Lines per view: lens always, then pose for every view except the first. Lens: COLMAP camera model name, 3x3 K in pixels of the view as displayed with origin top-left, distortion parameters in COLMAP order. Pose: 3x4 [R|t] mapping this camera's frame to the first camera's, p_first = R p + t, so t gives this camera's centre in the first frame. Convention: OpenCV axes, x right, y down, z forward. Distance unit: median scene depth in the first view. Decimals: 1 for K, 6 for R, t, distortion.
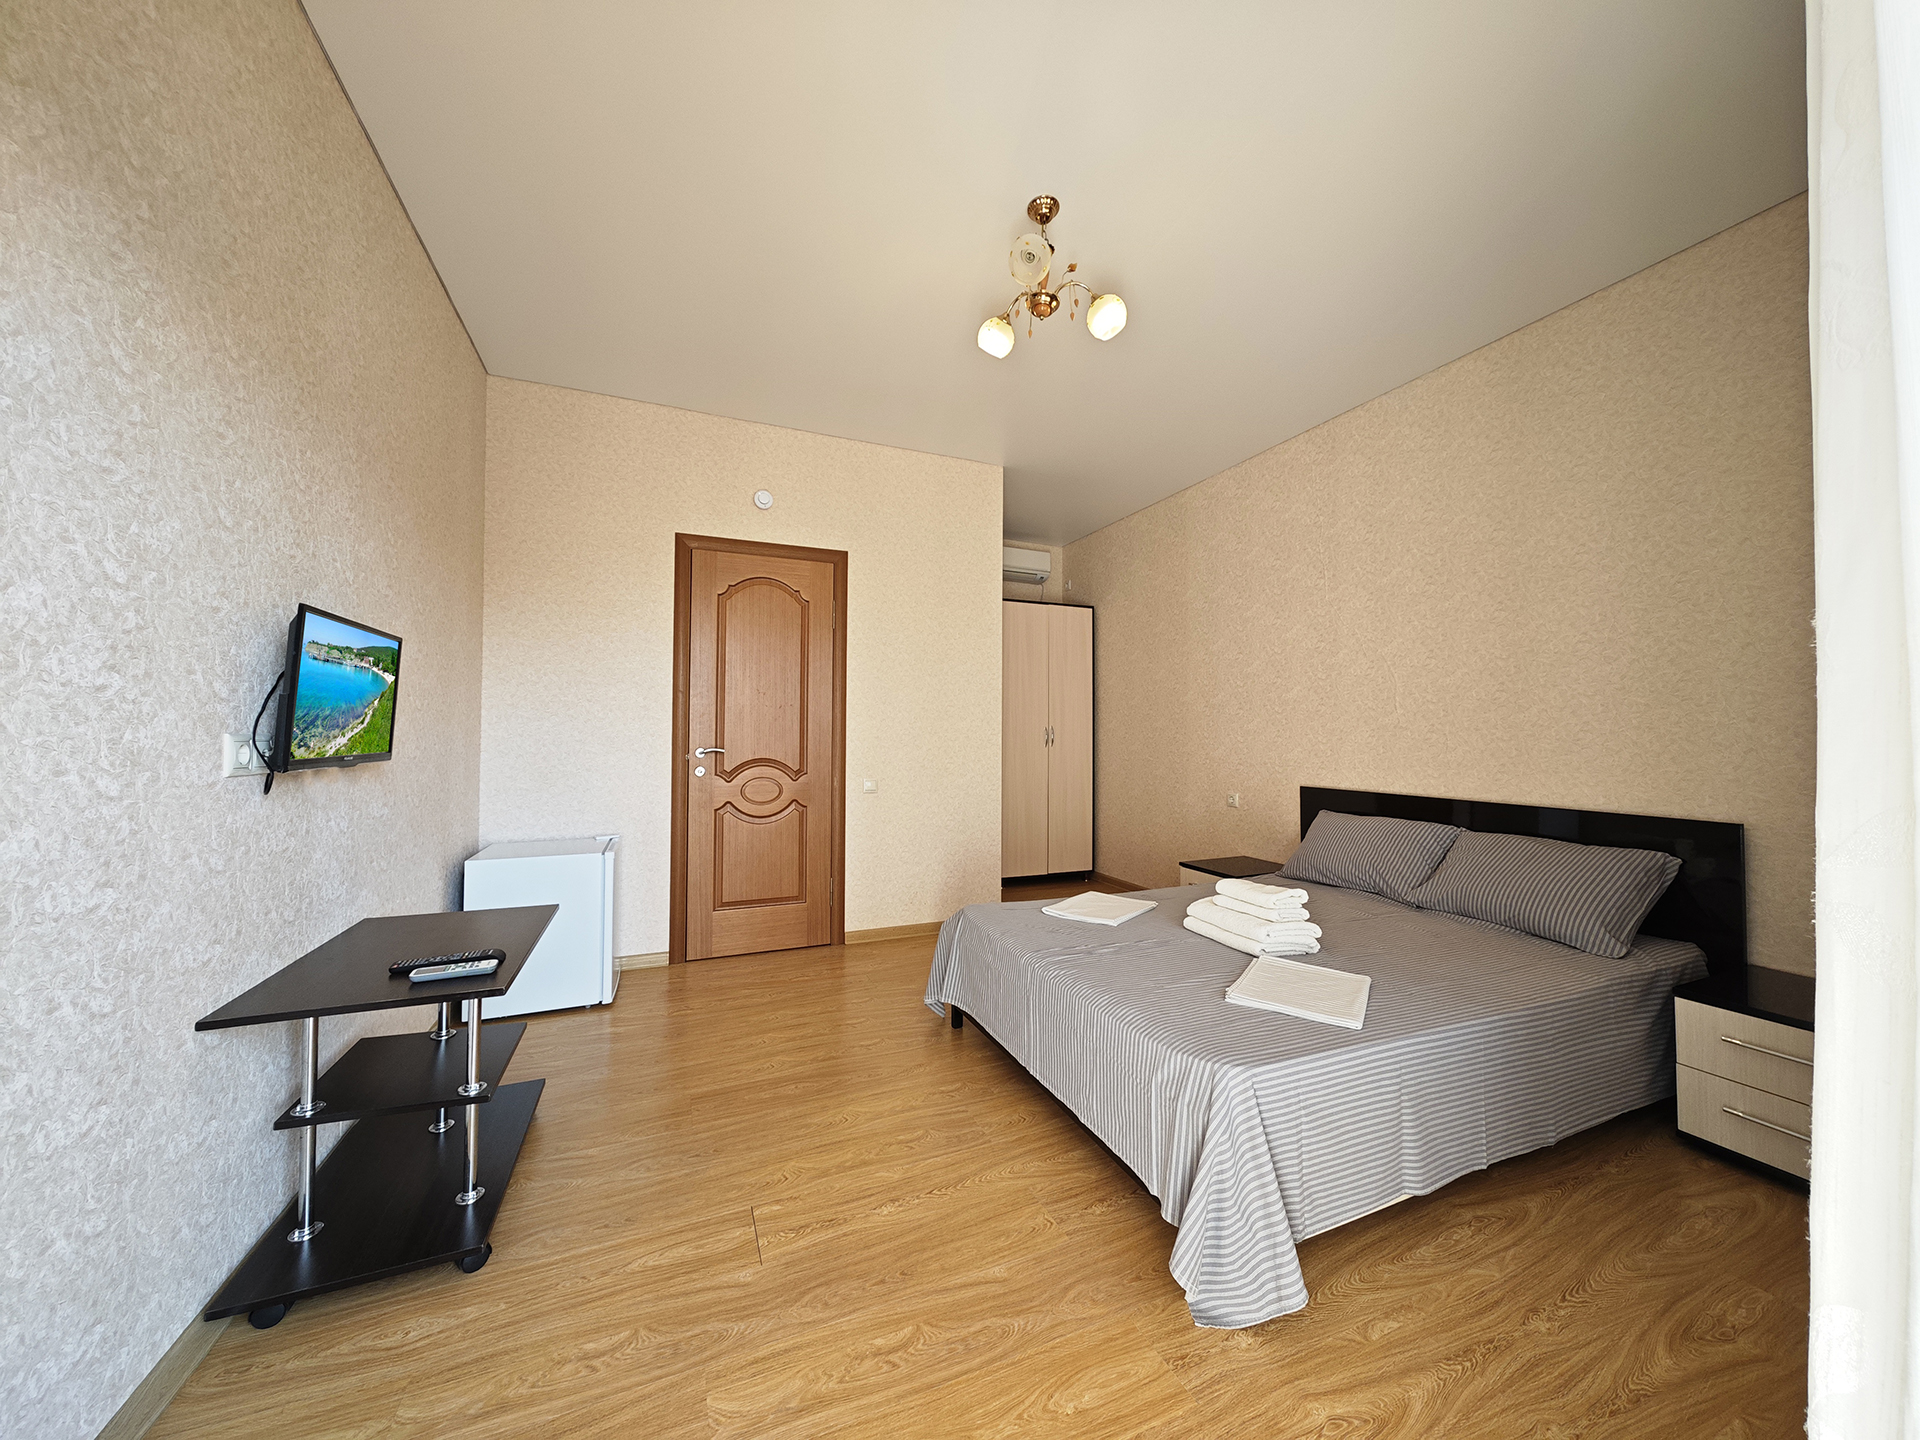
lens RADIAL K [[714.1, 0, 971.3], [0, 714.1, 721.2], [0, 0, 1]] dist [0.000233, -0.000676]
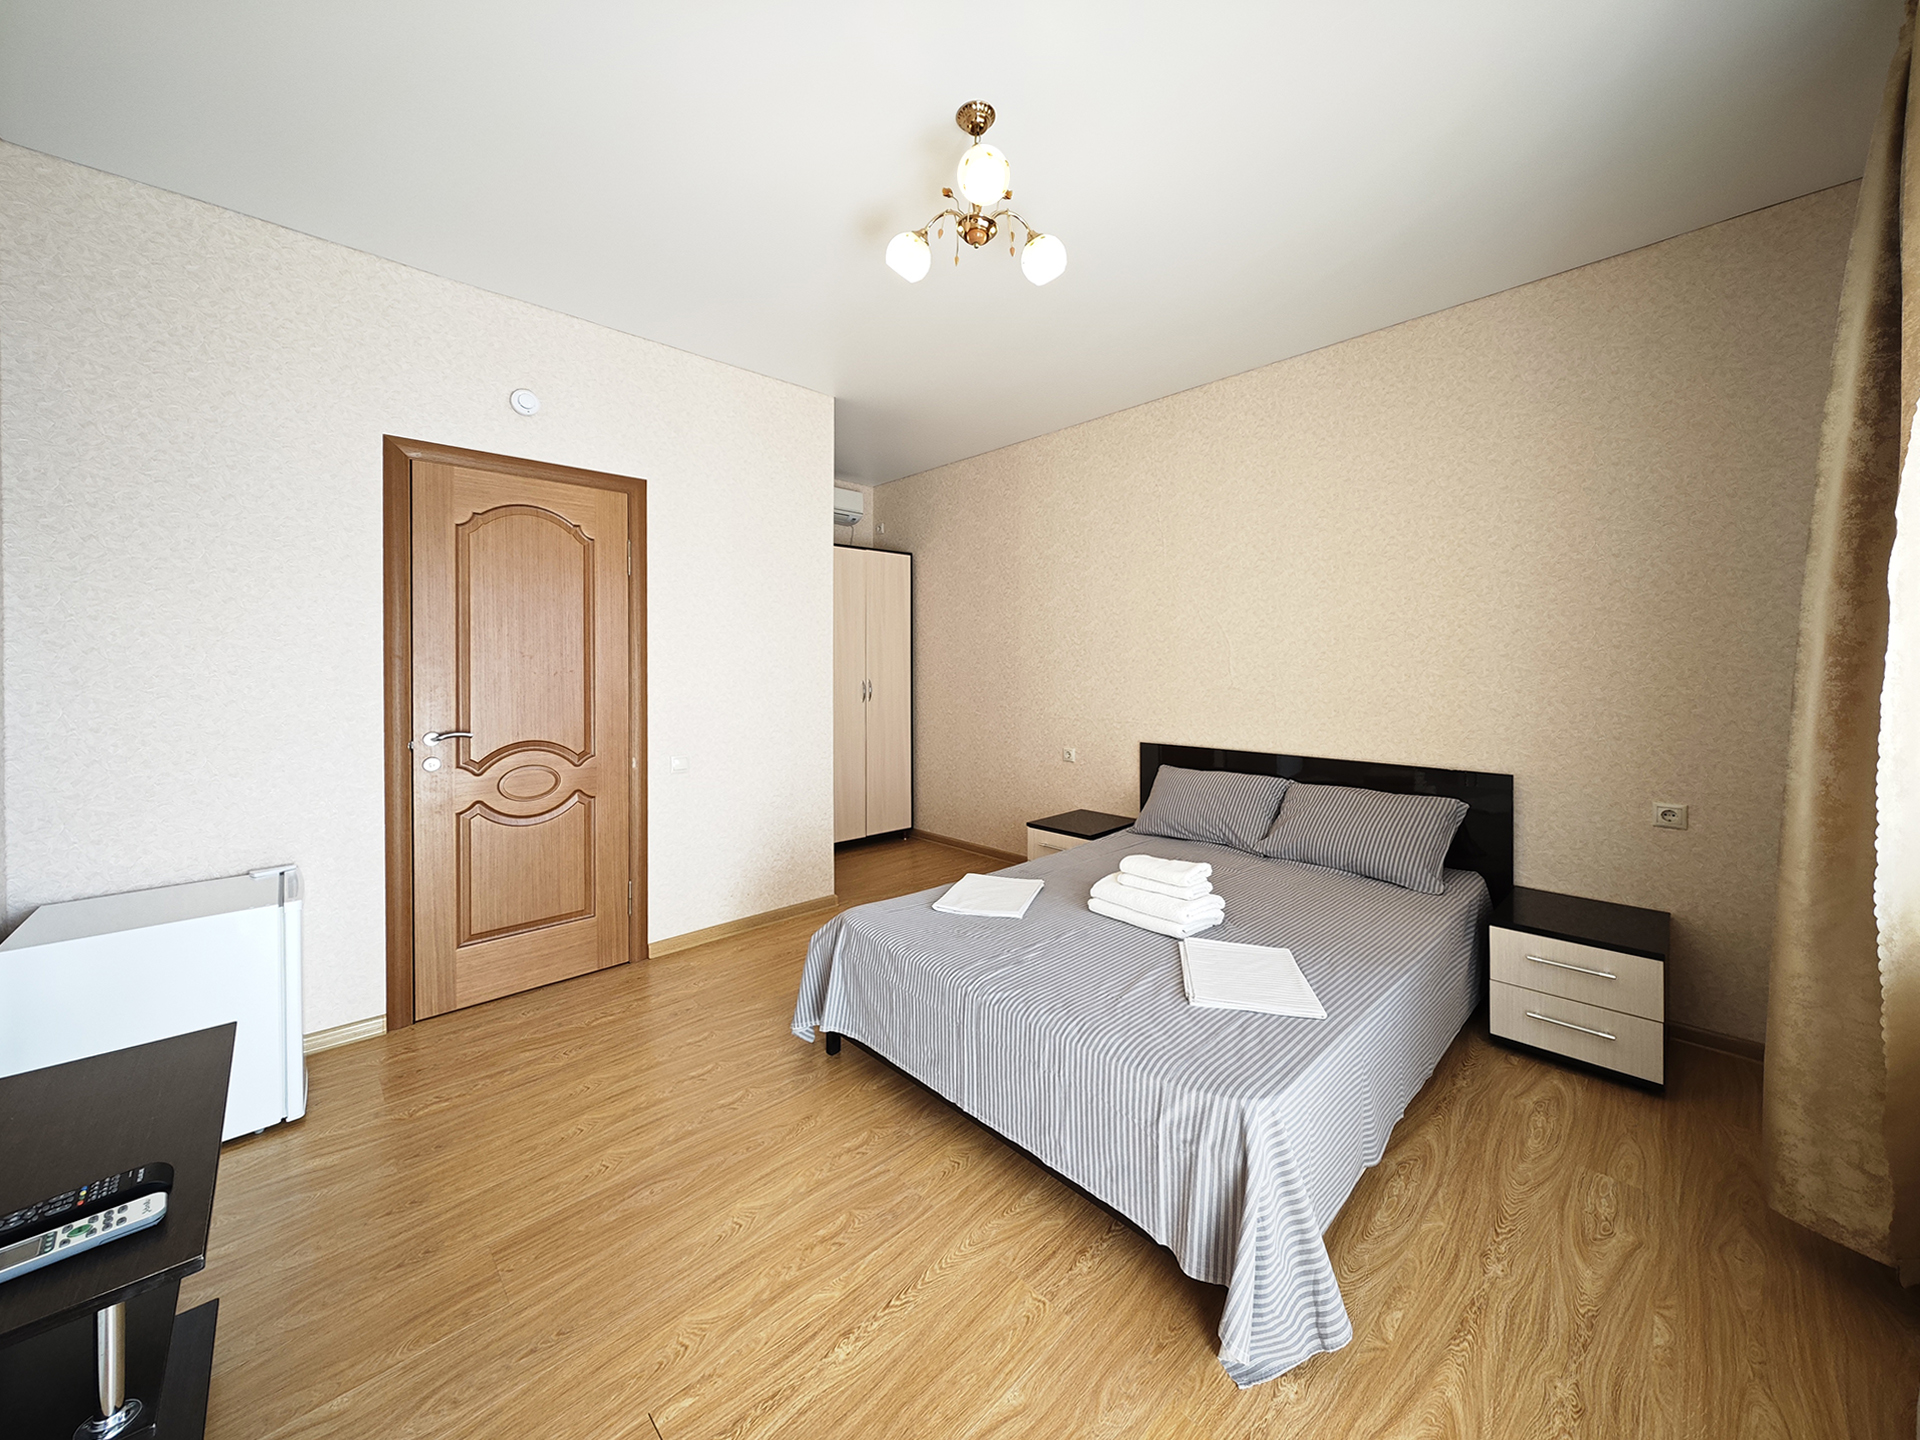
lens RADIAL K [[714.1, 0, 1006.4], [0, 714.1, 669.8], [0, 0, 1]] dist [0.000233, -0.000676]
pose [[0.926388, -0.016561, 0.376206, -0.175267], [0.007939, 0.999669, 0.024457, -0.066081], [-0.376487, -0.019670, 0.926213, 0.159564]]
